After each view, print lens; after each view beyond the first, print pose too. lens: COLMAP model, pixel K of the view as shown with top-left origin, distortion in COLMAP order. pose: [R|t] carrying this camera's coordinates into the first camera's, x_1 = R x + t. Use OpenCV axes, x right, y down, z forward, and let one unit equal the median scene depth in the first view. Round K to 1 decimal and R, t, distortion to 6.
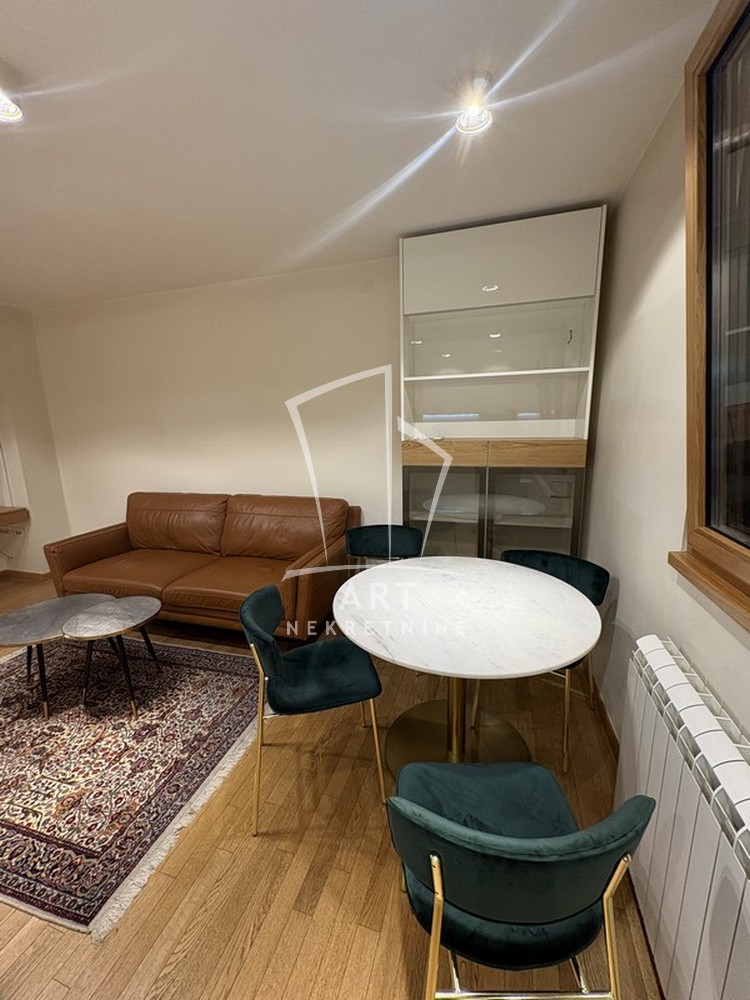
lens RADIAL K [[398.6, 0, 371.2], [0, 398.6, 500.7], [0, 0, 1]] dist [0.000210, -0.000441]
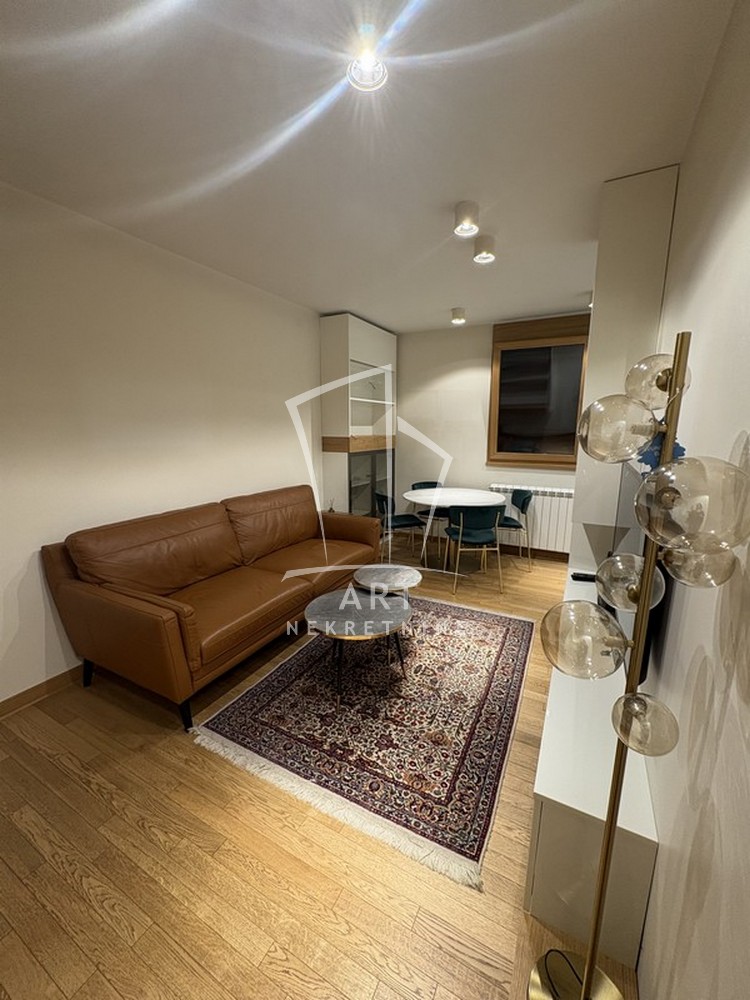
lens RADIAL K [[398.6, 0, 375.4], [0, 398.6, 500.5], [0, 0, 1]] dist [0.000210, -0.000441]
pose [[0.184813, -0.158756, 0.969866, -1.993047], [0.188068, 0.974341, 0.123652, -0.109083], [-0.964611, 0.159548, 0.209928, 0.819252]]
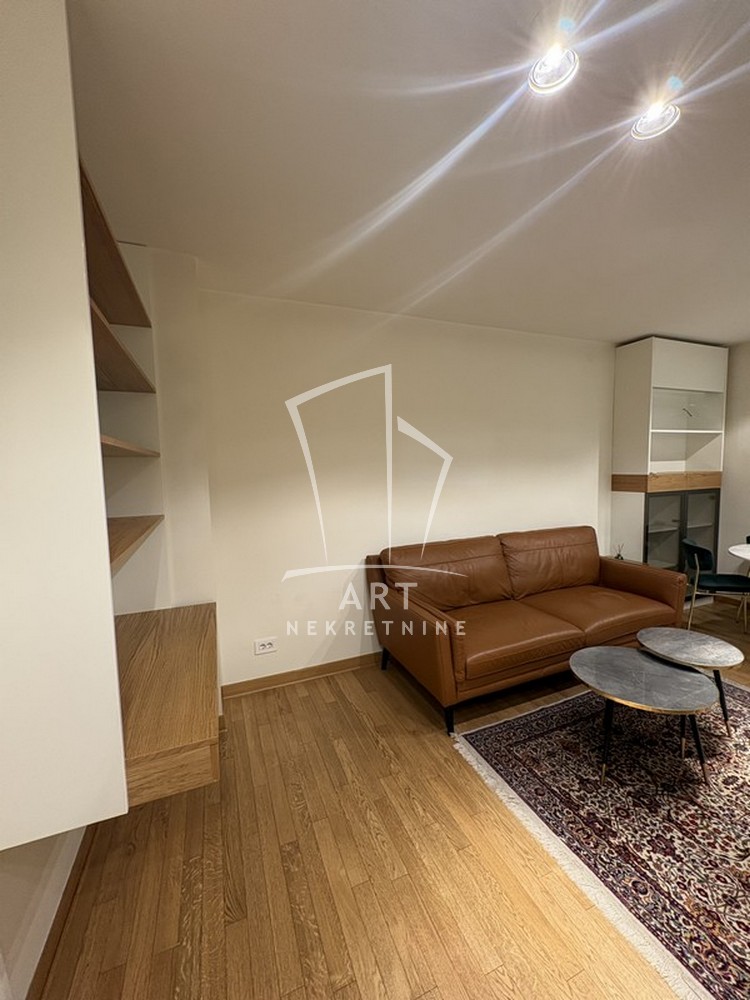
lens RADIAL K [[398.6, 0, 373.9], [0, 398.6, 500.8], [0, 0, 1]] dist [0.000210, -0.000441]
pose [[0.768894, -0.052970, 0.637178, -2.054655], [0.134778, 0.987597, -0.080539, -0.104852], [-0.625009, 0.147804, 0.766497, 0.743052]]
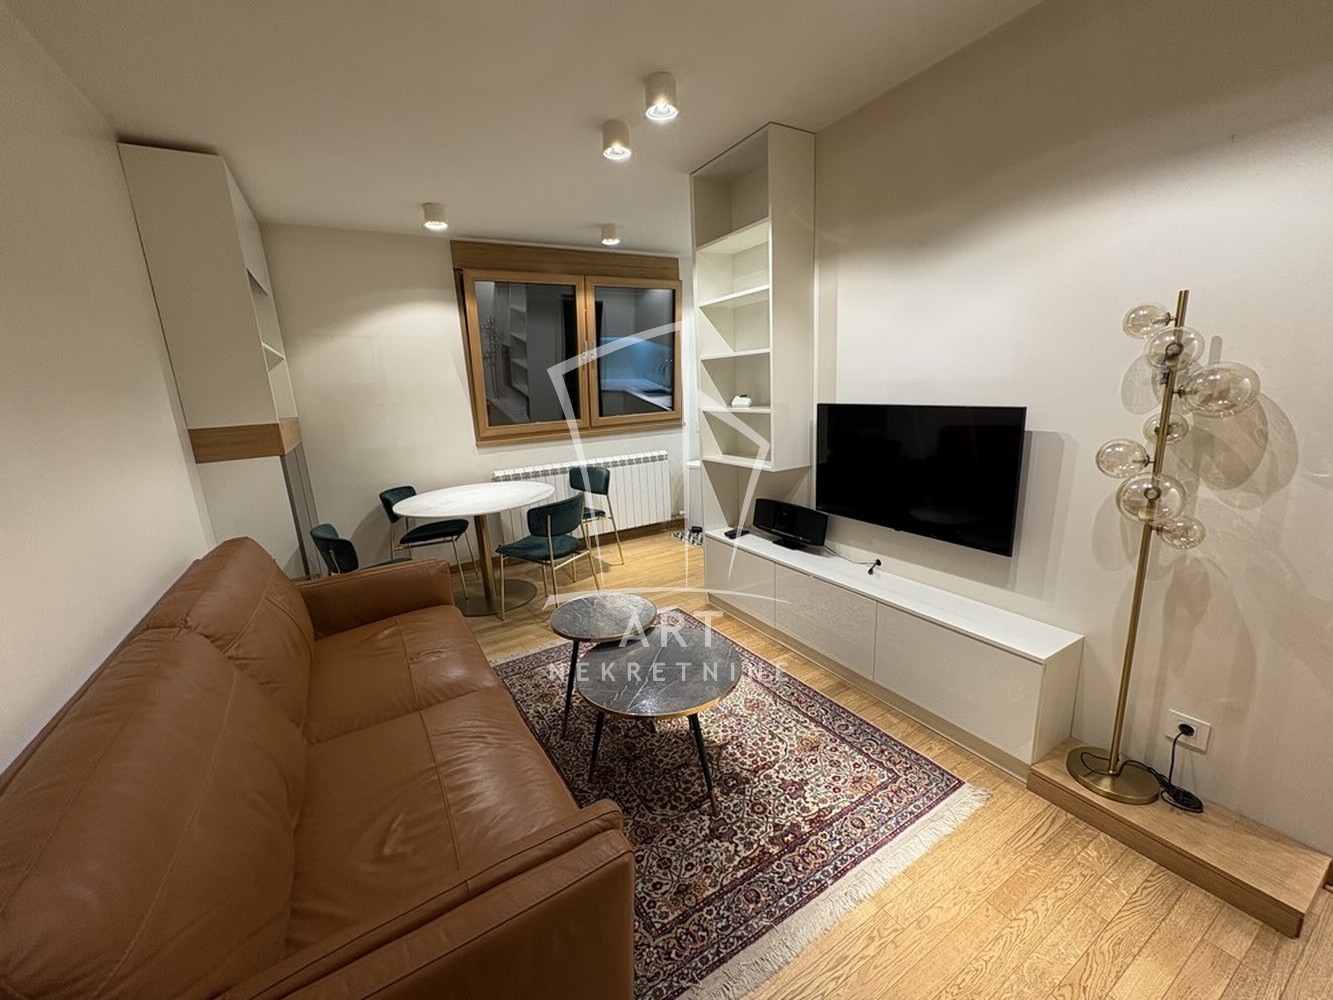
lens RADIAL K [[531.3, 0, 665.6], [0, 531.3, 499.7], [0, 0, 1]] dist [0.000210, -0.000441]
pose [[-0.743502, -0.084291, 0.663401, -1.571667], [0.200326, 0.918395, 0.341205, -0.288258], [-0.638024, 0.386583, -0.665942, 1.700118]]
